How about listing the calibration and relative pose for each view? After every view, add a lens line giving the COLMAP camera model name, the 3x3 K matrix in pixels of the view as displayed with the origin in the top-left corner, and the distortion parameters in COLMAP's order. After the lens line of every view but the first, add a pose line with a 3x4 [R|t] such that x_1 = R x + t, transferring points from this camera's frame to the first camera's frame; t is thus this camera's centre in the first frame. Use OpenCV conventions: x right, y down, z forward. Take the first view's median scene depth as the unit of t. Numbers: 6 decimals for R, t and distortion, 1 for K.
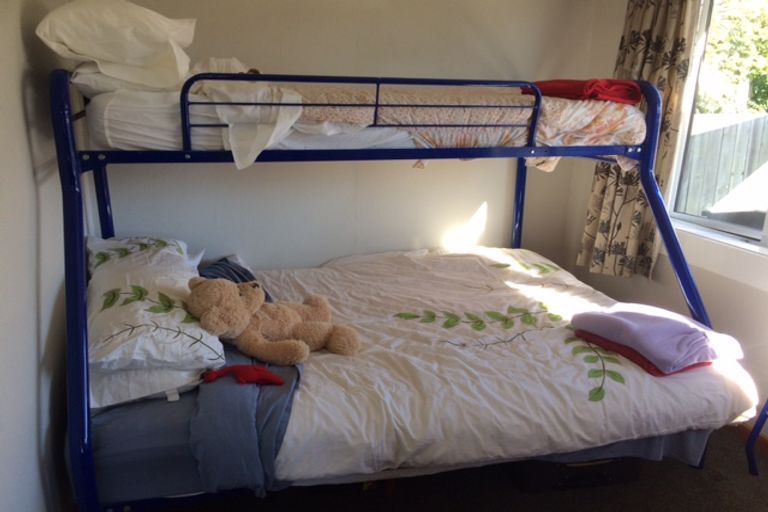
lens RADIAL K [[644.3, 0, 381.9], [0, 644.3, 278.7], [0, 0, 1]] dist [0.091687, -0.111250]
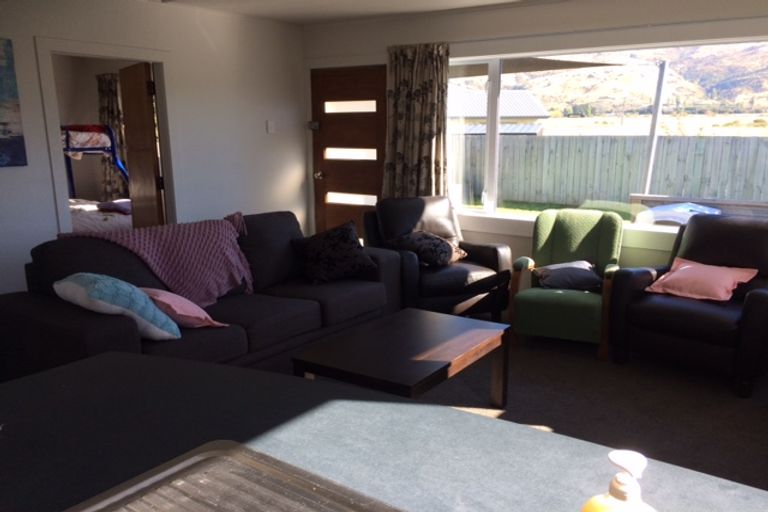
lens RADIAL K [[644.3, 0, 381.9], [0, 644.3, 278.7], [0, 0, 1]] dist [0.091687, -0.111250]
pose [[0.795994, -0.163504, 0.582804, -0.430475], [0.198300, 0.980133, 0.004136, 0.599308], [-0.571901, 0.112277, 0.812603, -1.991705]]
